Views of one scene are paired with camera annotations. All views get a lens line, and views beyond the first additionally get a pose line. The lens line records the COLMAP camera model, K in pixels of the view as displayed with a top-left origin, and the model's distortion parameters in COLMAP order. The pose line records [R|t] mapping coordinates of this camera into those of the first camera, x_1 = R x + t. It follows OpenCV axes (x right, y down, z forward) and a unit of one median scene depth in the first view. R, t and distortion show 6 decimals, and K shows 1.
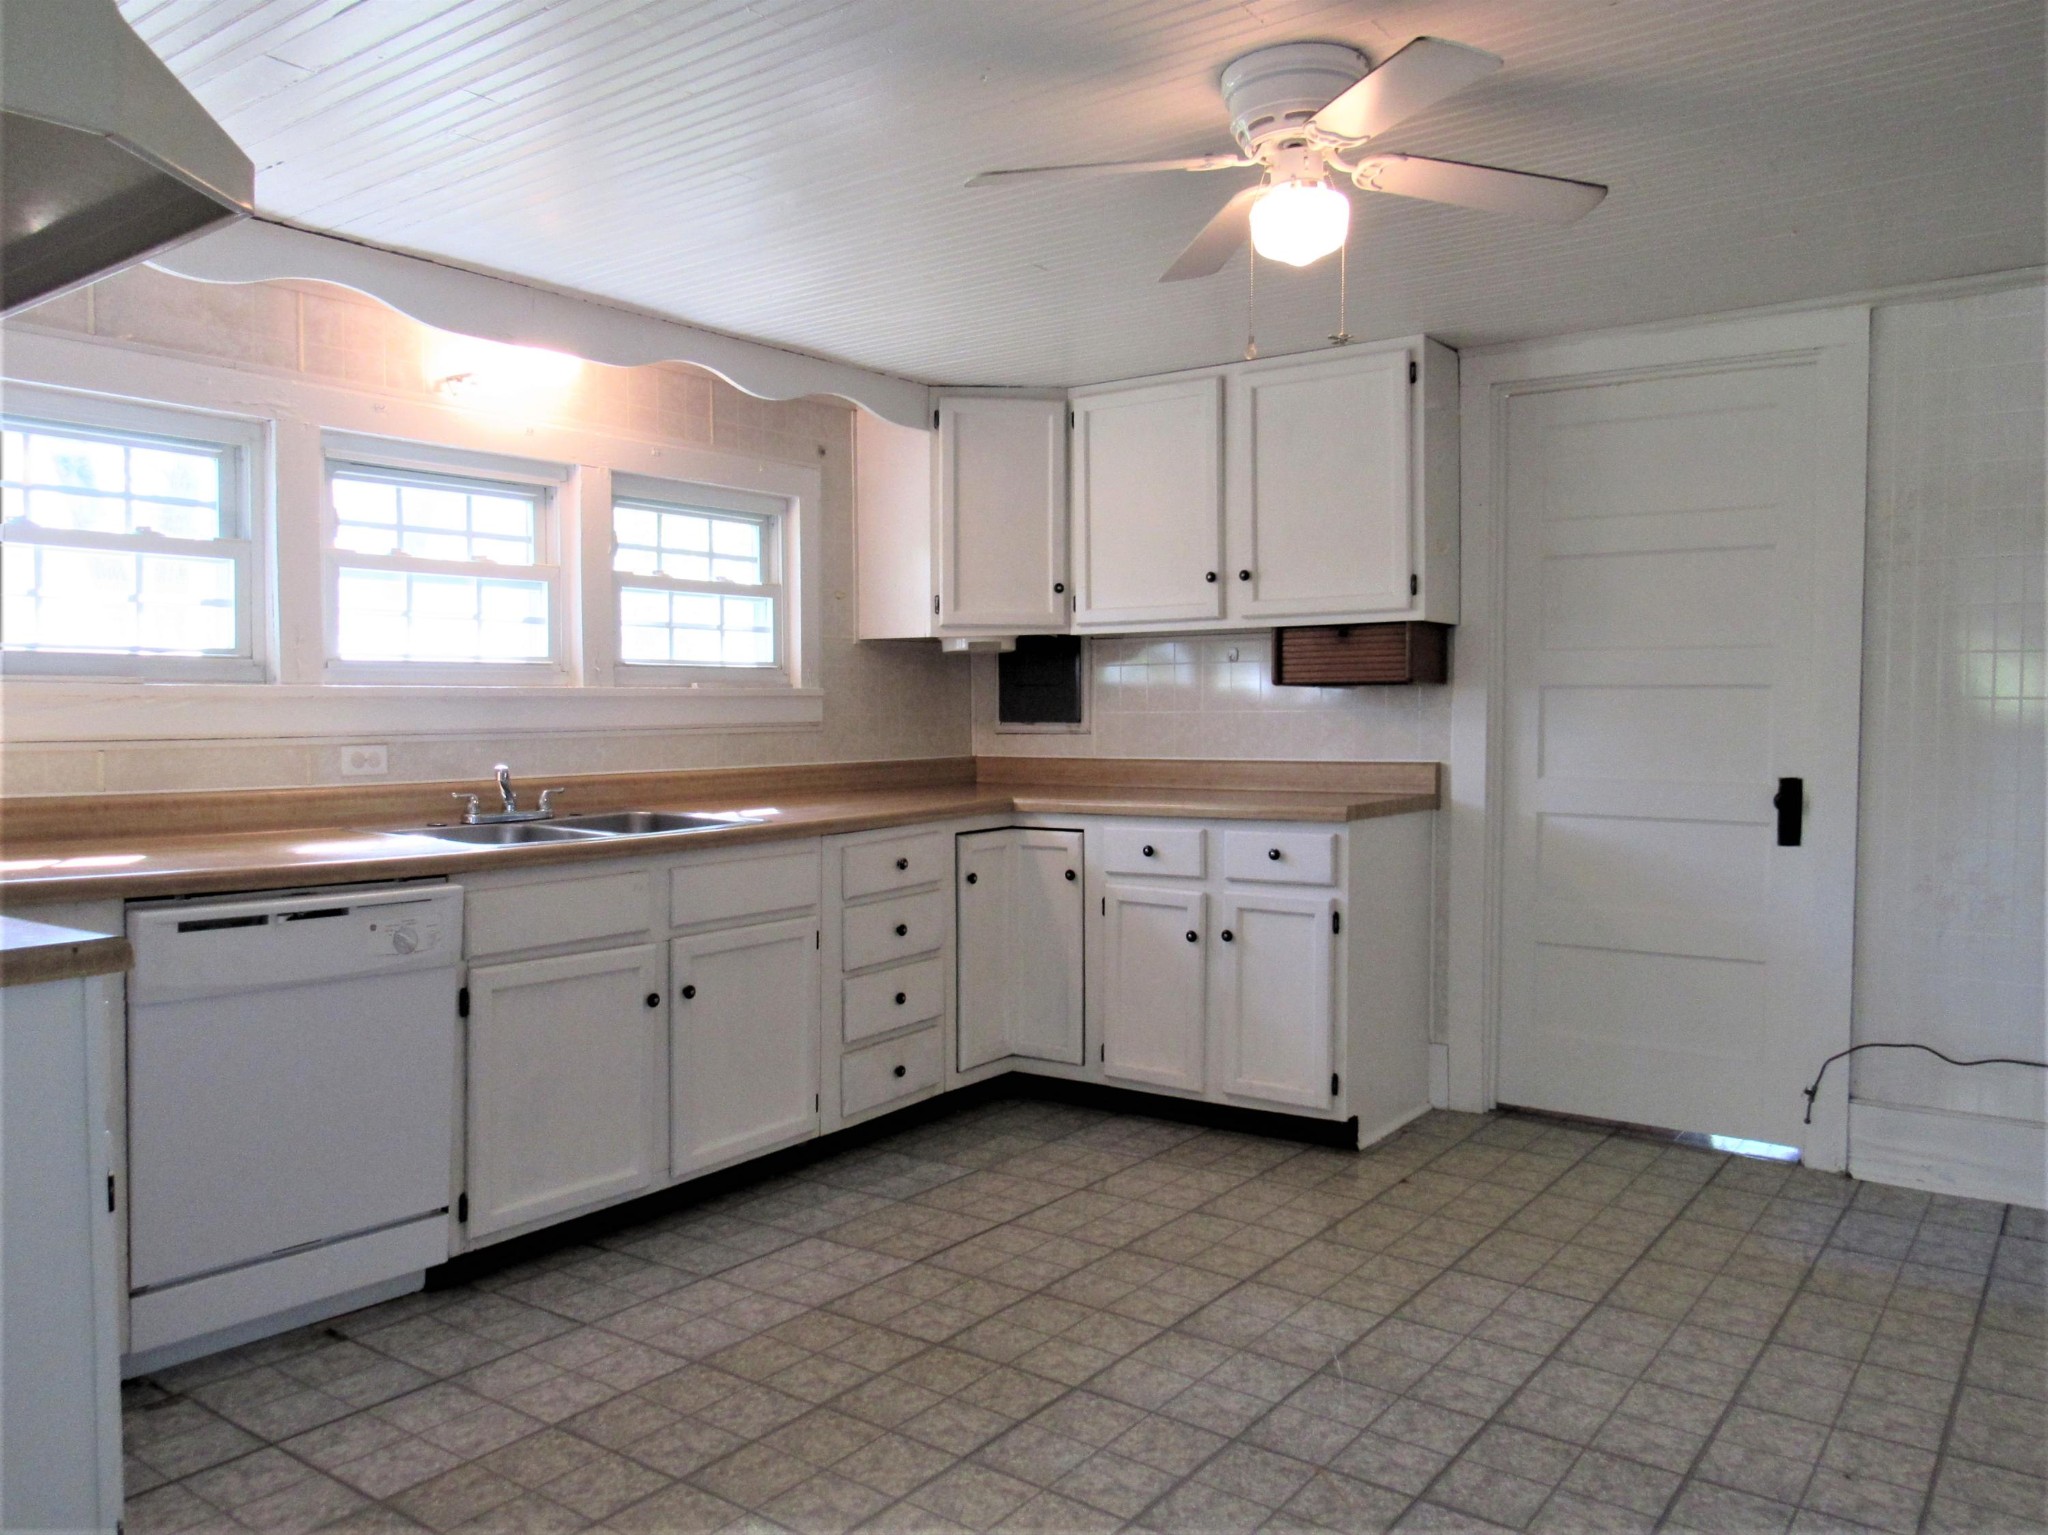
lens RADIAL K [[1544.2, 0, 1028.5], [0, 1544.2, 767.2], [0, 0, 1]] dist [-0.012857, -0.003184]
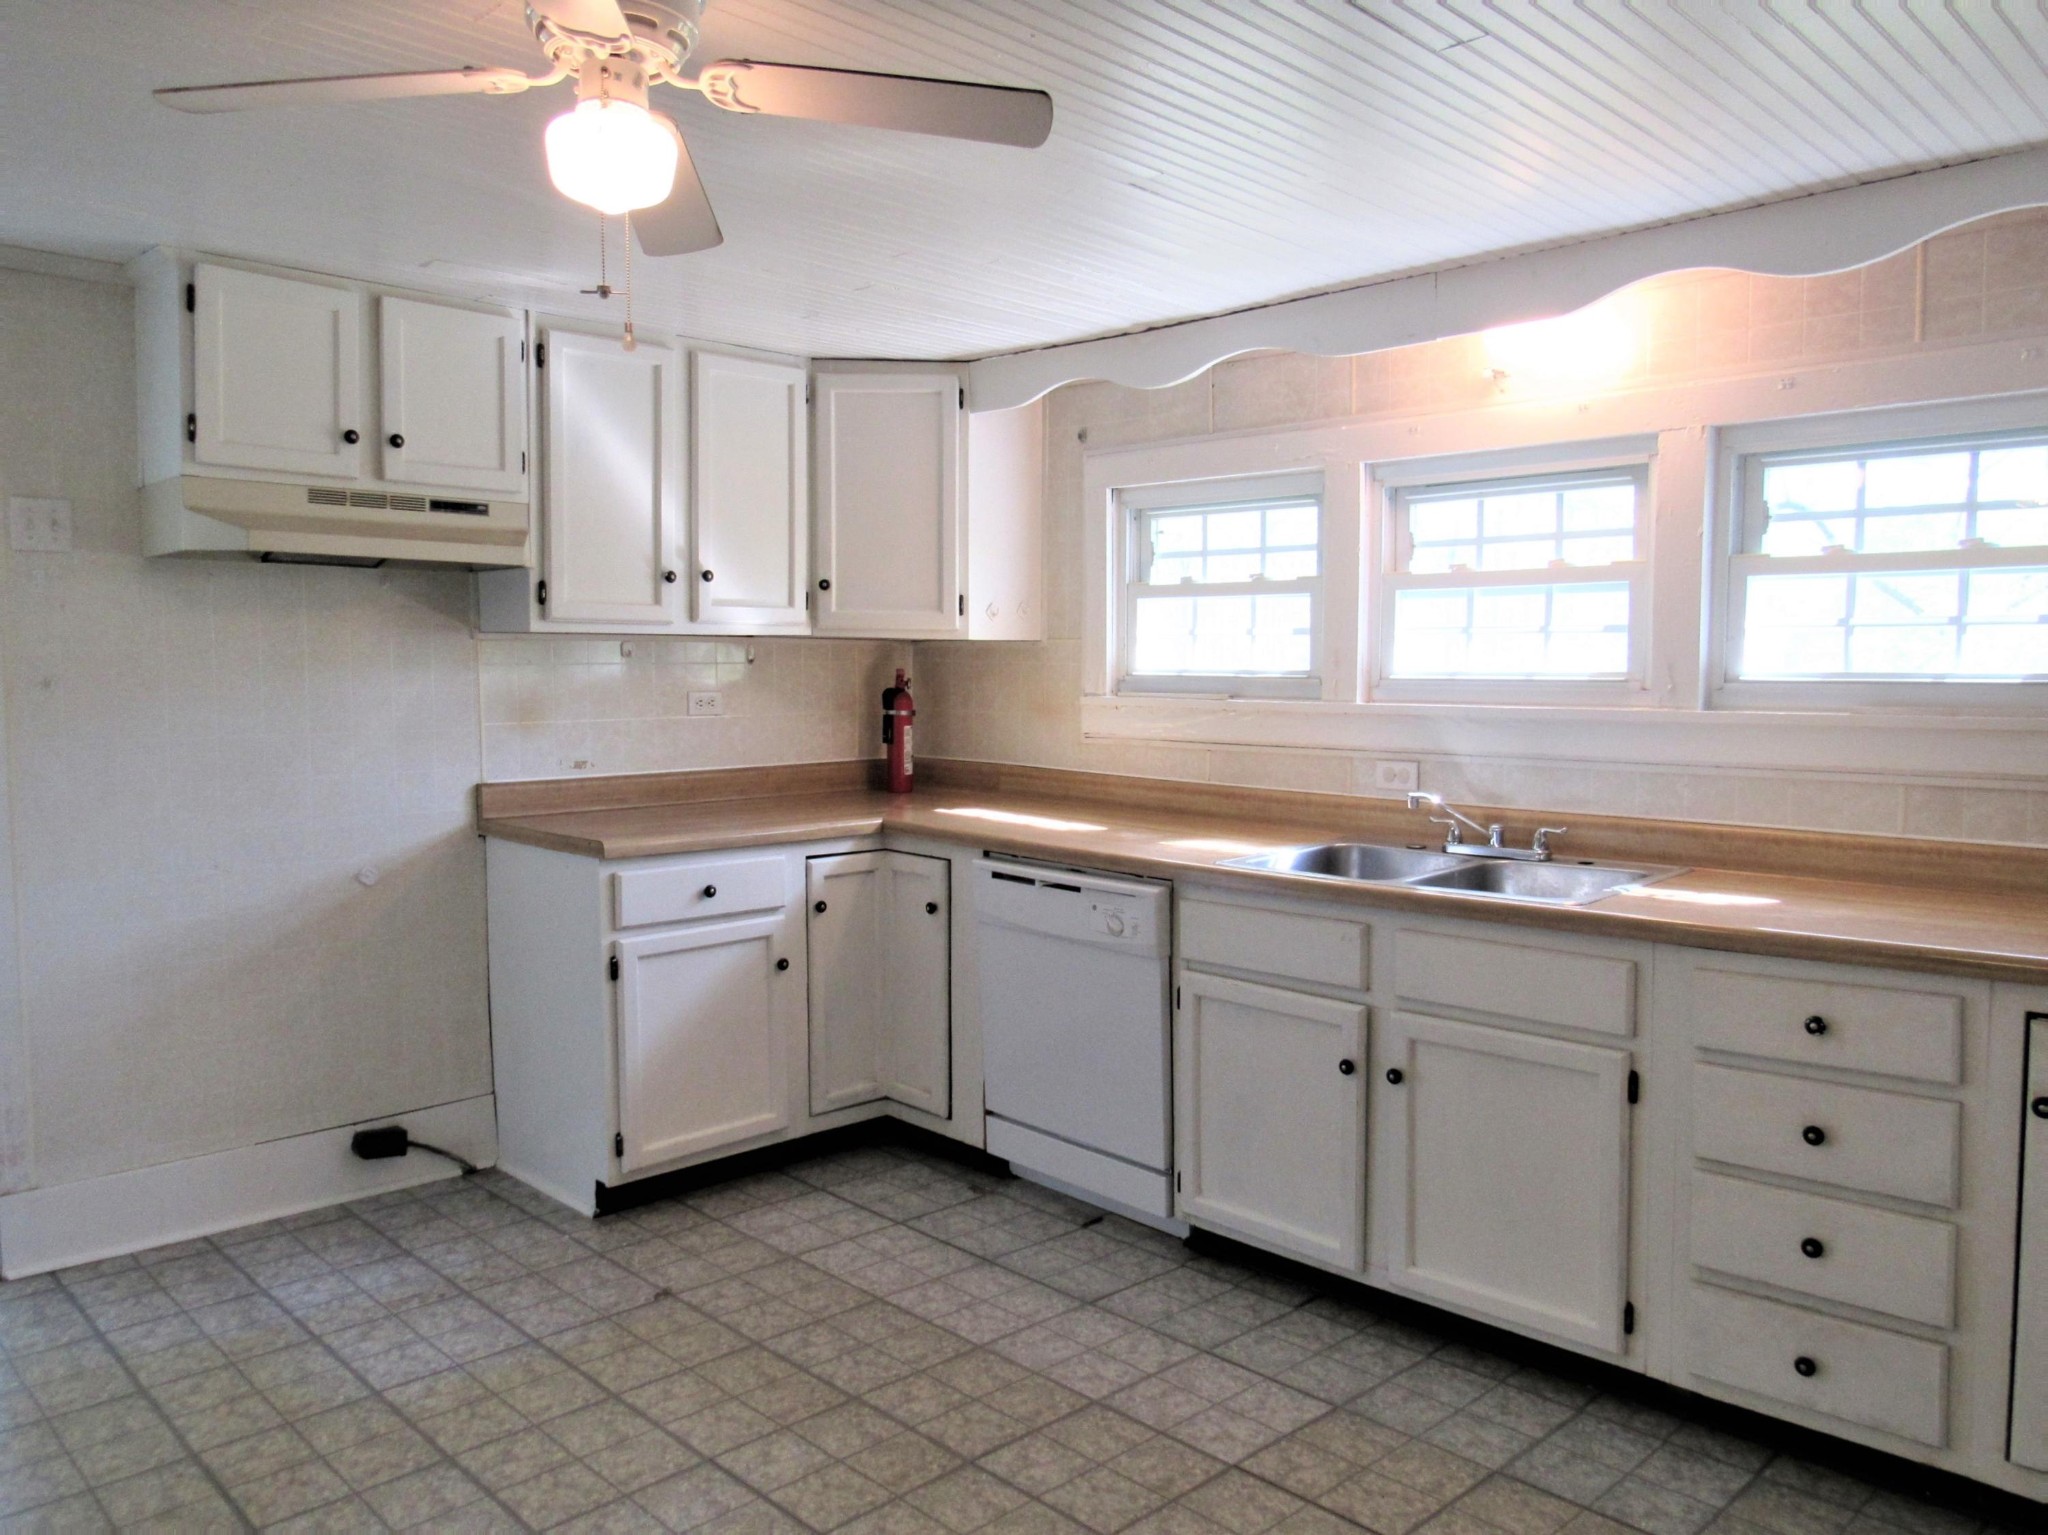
lens RADIAL K [[1544.2, 0, 1028.5], [0, 1544.2, 767.2], [0, 0, 1]] dist [-0.012857, -0.003184]
pose [[-0.166939, 0.072065, -0.983330, 0.543051], [-0.039811, 0.996019, 0.079754, -0.071359], [0.985163, 0.052462, -0.163406, 0.794438]]
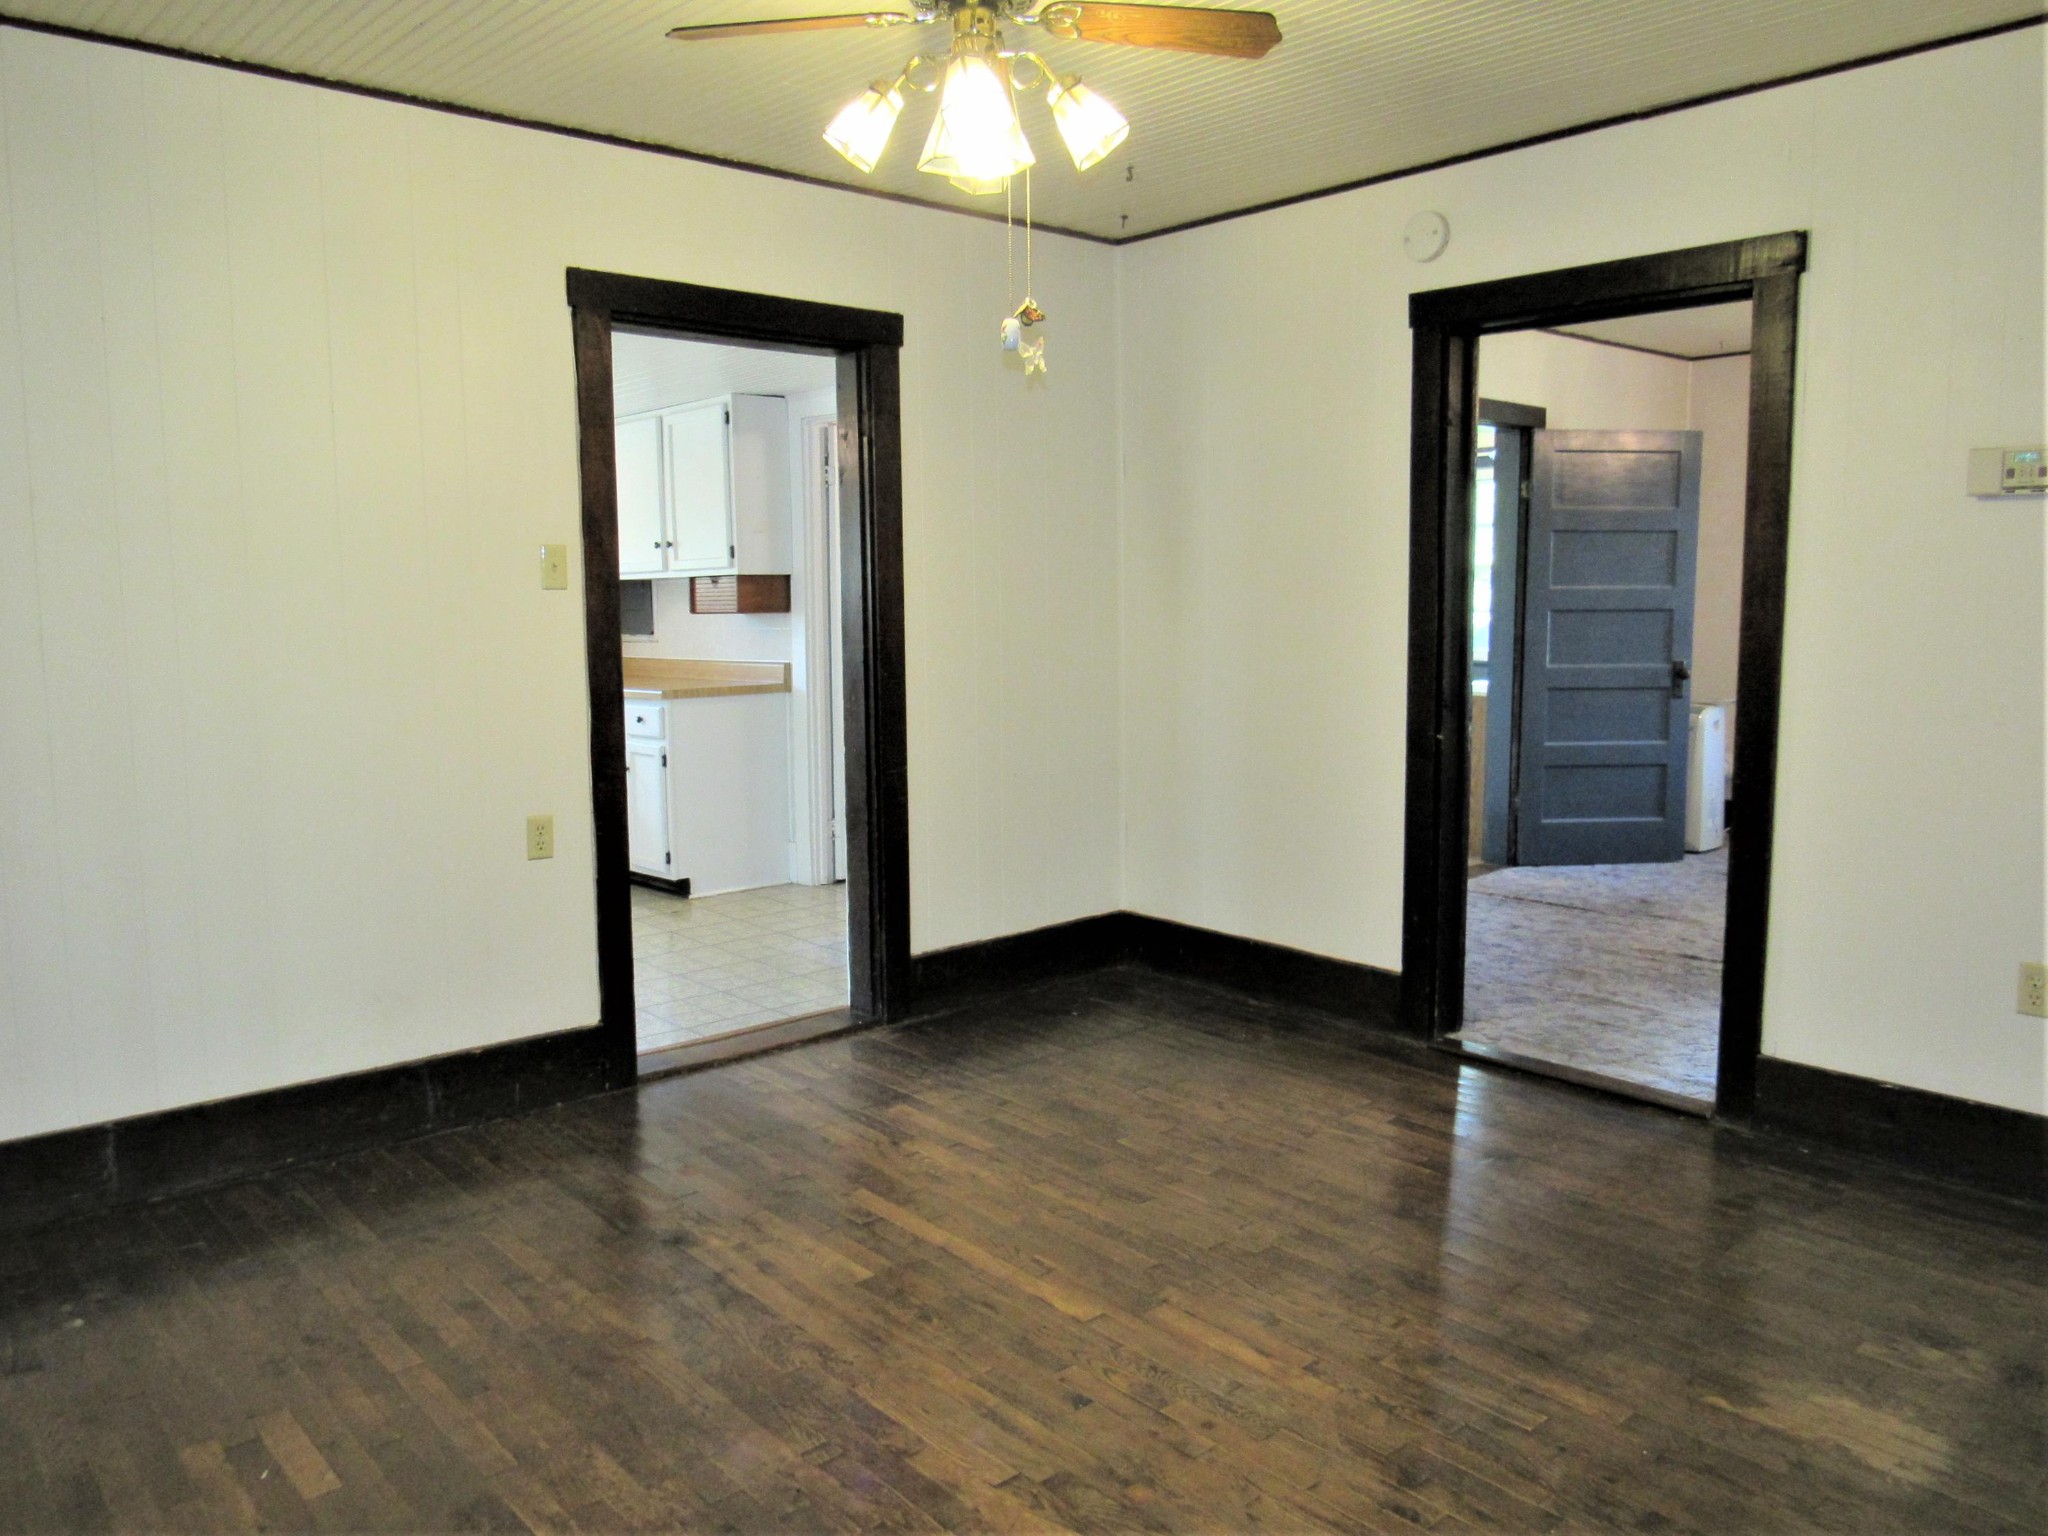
lens RADIAL K [[1472.0, 0, 1003.7], [0, 1472.0, 769.1], [0, 0, 1]] dist [-0.005787, -0.001920]
pose [[0.972652, 0.016542, -0.231676, 0.884224], [0.002480, 0.996664, 0.081575, -0.017699], [0.232253, -0.079918, 0.969367, -0.433193]]
